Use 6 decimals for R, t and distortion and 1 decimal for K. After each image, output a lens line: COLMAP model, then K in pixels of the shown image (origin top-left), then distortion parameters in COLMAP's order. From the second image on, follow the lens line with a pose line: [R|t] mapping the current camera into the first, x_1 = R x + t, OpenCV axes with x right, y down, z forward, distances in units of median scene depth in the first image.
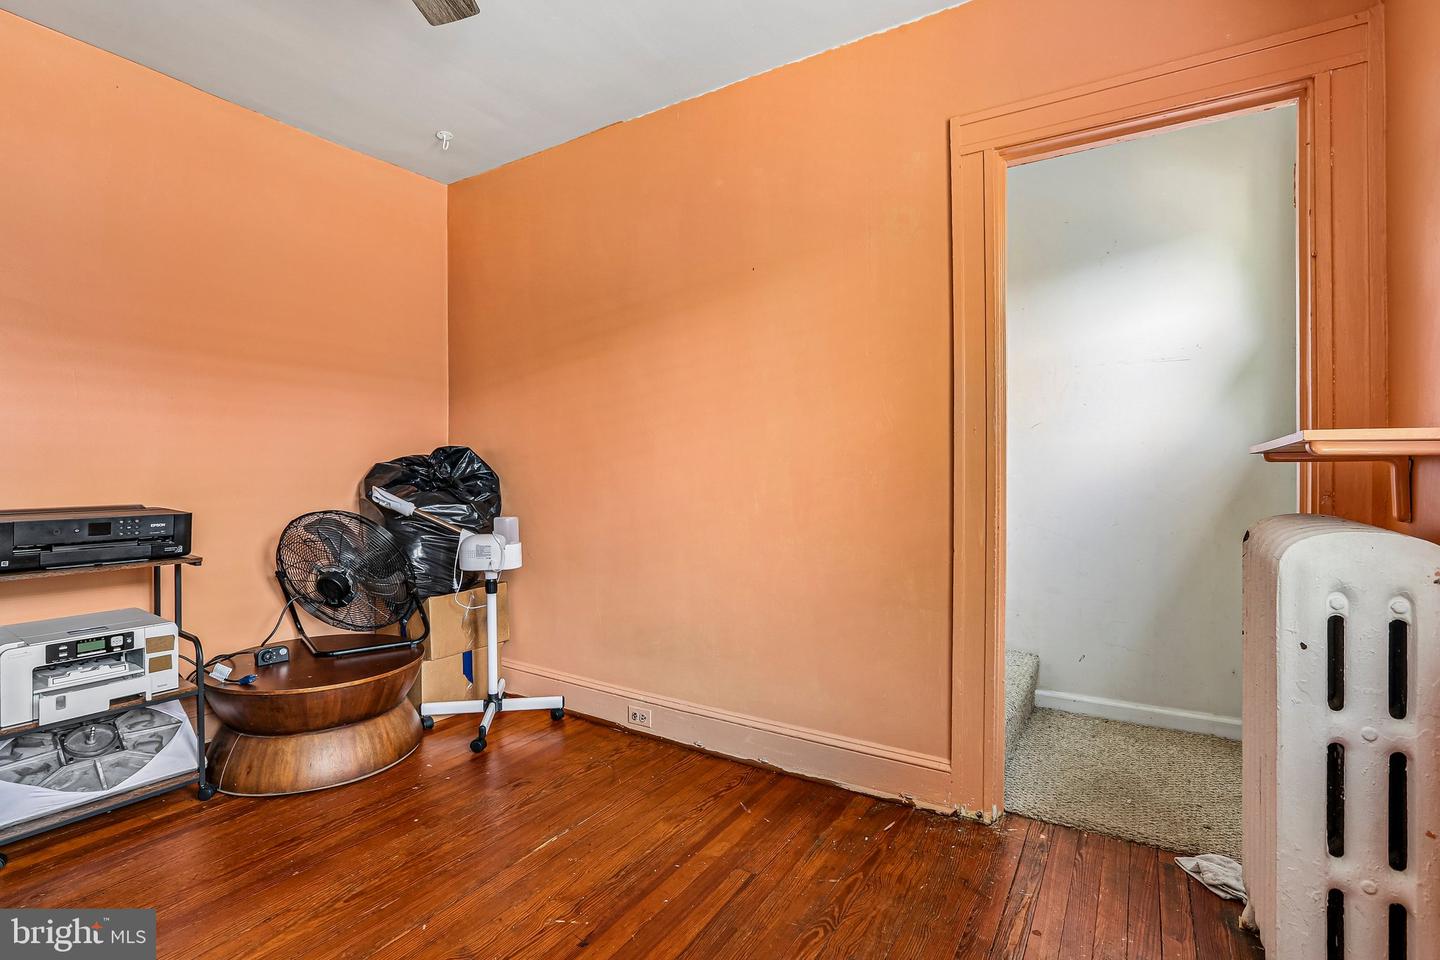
lens RADIAL K [[676.2, 0, 720.0], [0, 676.2, 480.0], [0, 0, 1]] dist [0.000584, 0.000081]
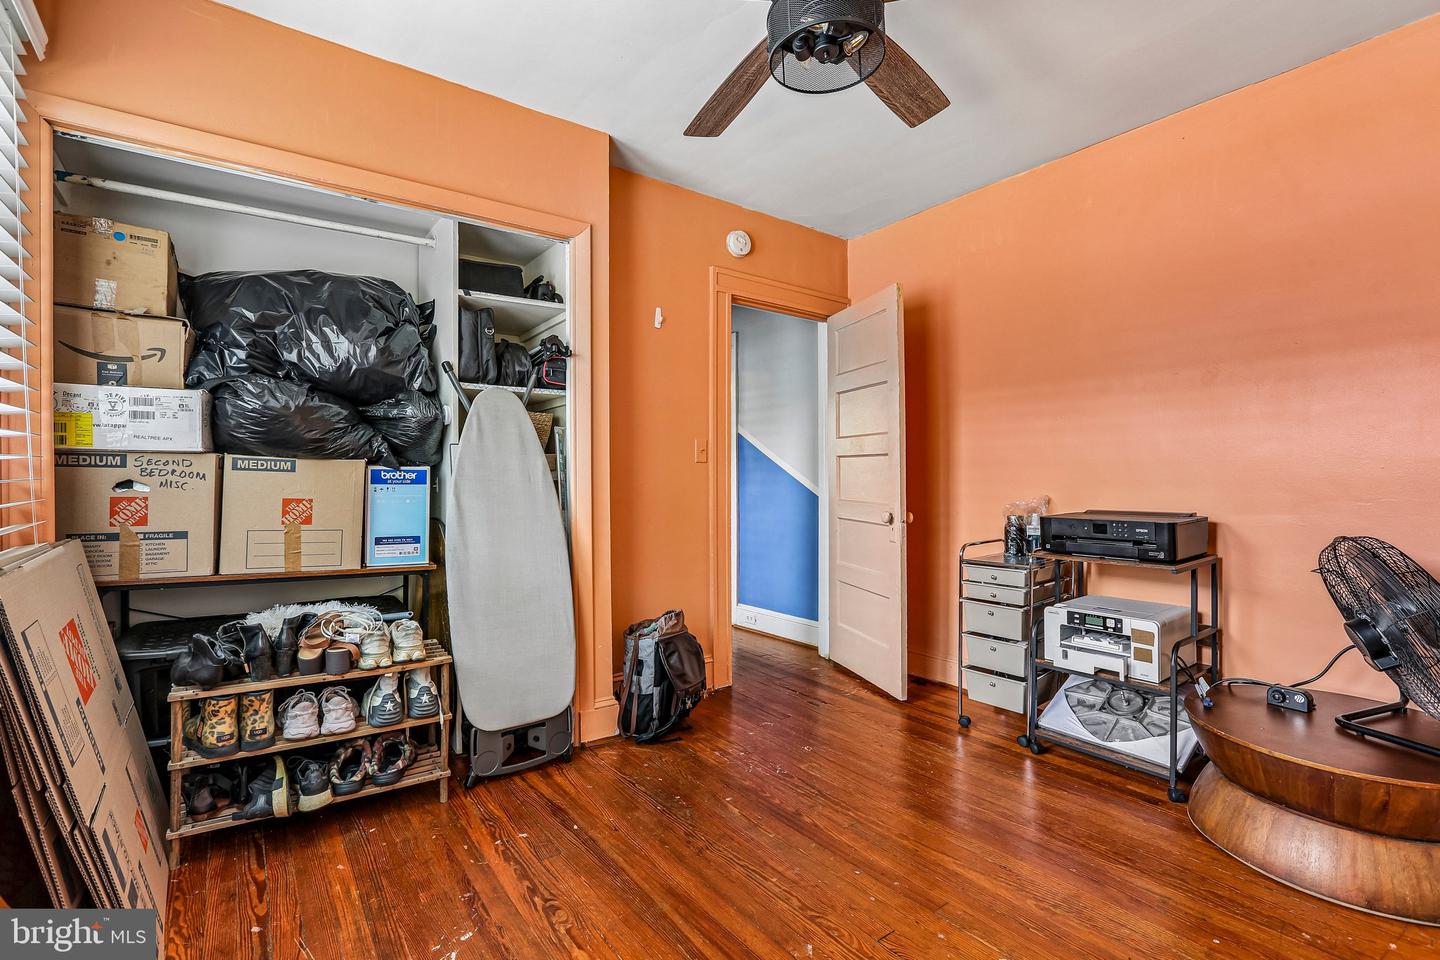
lens RADIAL K [[676.2, 0, 720.0], [0, 676.2, 480.0], [0, 0, 1]] dist [0.000584, 0.000081]
pose [[-0.395233, 0.000943, -0.918580, 0.490533], [-0.003290, 0.999992, 0.002443, -0.018142], [0.918575, 0.003988, -0.395227, 0.826360]]
